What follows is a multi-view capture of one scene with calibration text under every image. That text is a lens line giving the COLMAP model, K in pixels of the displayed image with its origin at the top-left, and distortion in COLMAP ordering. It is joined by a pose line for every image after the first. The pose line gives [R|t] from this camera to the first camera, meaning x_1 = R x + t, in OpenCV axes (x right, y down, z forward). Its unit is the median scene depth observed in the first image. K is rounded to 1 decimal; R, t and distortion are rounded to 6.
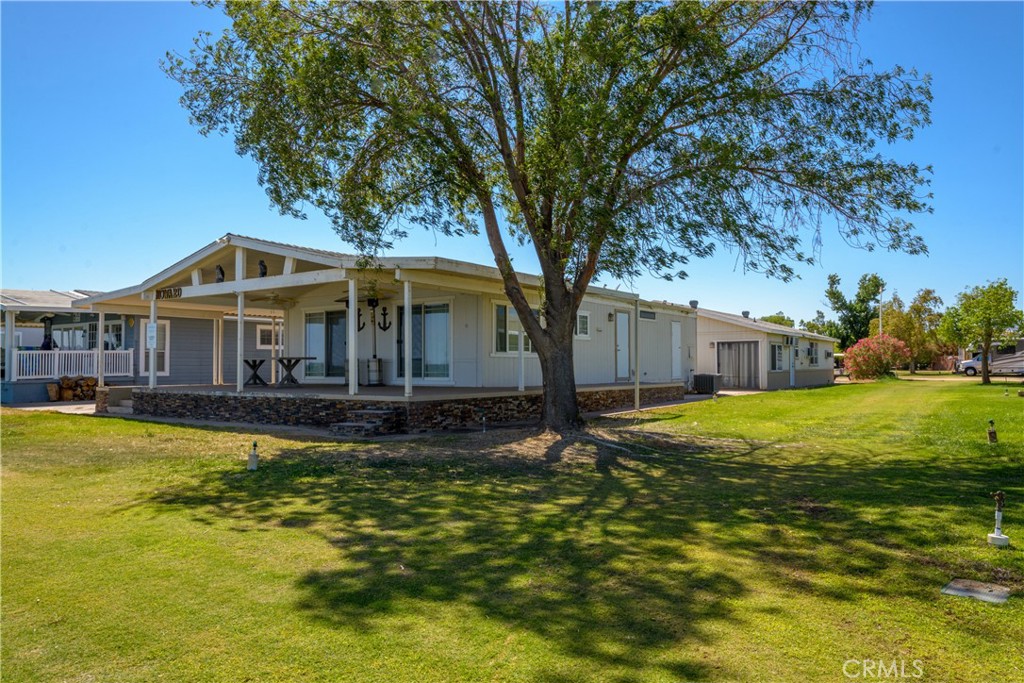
lens RADIAL K [[701.3, 0, 508.5], [0, 701.3, 342.8], [0, 0, 1]] dist [0.057810, -0.001219]
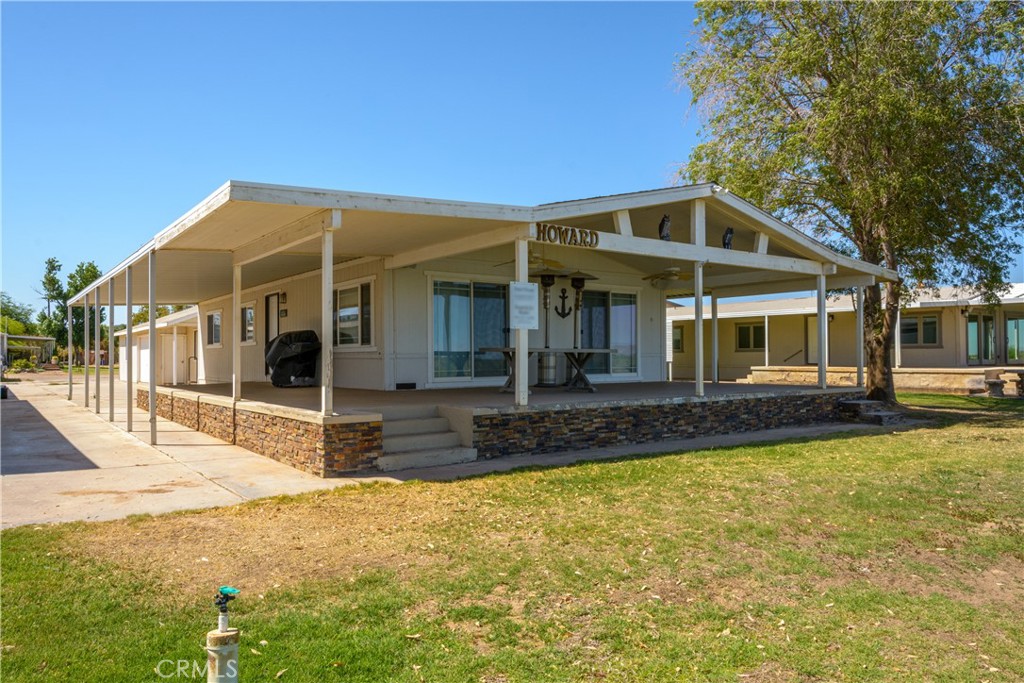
lens RADIAL K [[701.3, 0, 509.2], [0, 701.3, 348.5], [0, 0, 1]] dist [0.057810, -0.001219]
pose [[0.299629, 0.012737, 0.953971, -1.061904], [-0.024941, 0.999674, -0.005514, 0.026495], [-0.953730, -0.022141, 0.299848, 0.898489]]
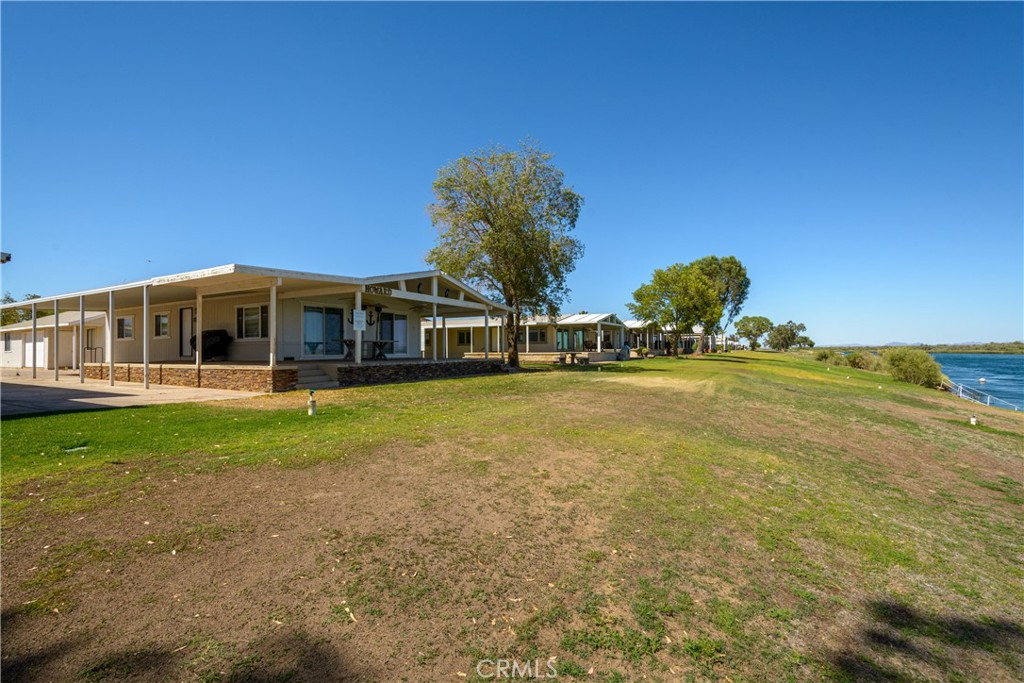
lens RADIAL K [[437.0, 0, 511.3], [0, 437.0, 348.5], [0, 0, 1]] dist [-0.004050, -0.000770]
pose [[-0.117413, 0.007483, 0.993055, -1.355559], [-0.023476, 0.999671, -0.010309, 0.042680], [-0.992806, -0.024523, -0.117198, 0.870961]]
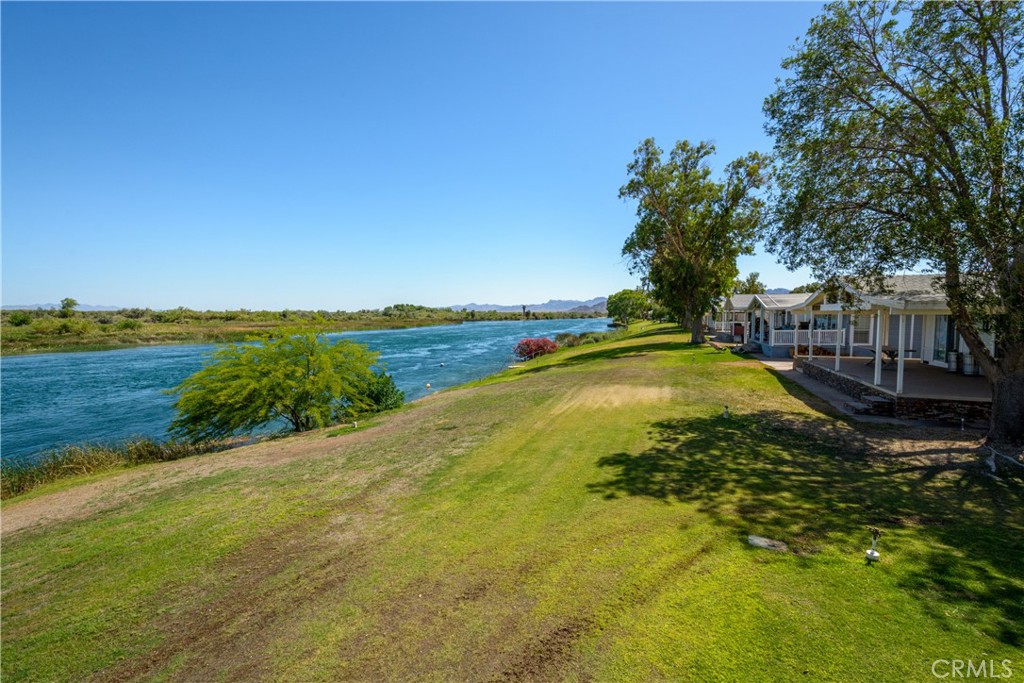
lens RADIAL K [[437.0, 0, 515.8], [0, 437.0, 343.6], [0, 0, 1]] dist [-0.004050, -0.000770]
pose [[0.265413, 0.055572, -0.962532, 0.399408], [0.035722, 0.997085, 0.067417, -0.091848], [0.963473, -0.052277, 0.262654, -0.013789]]
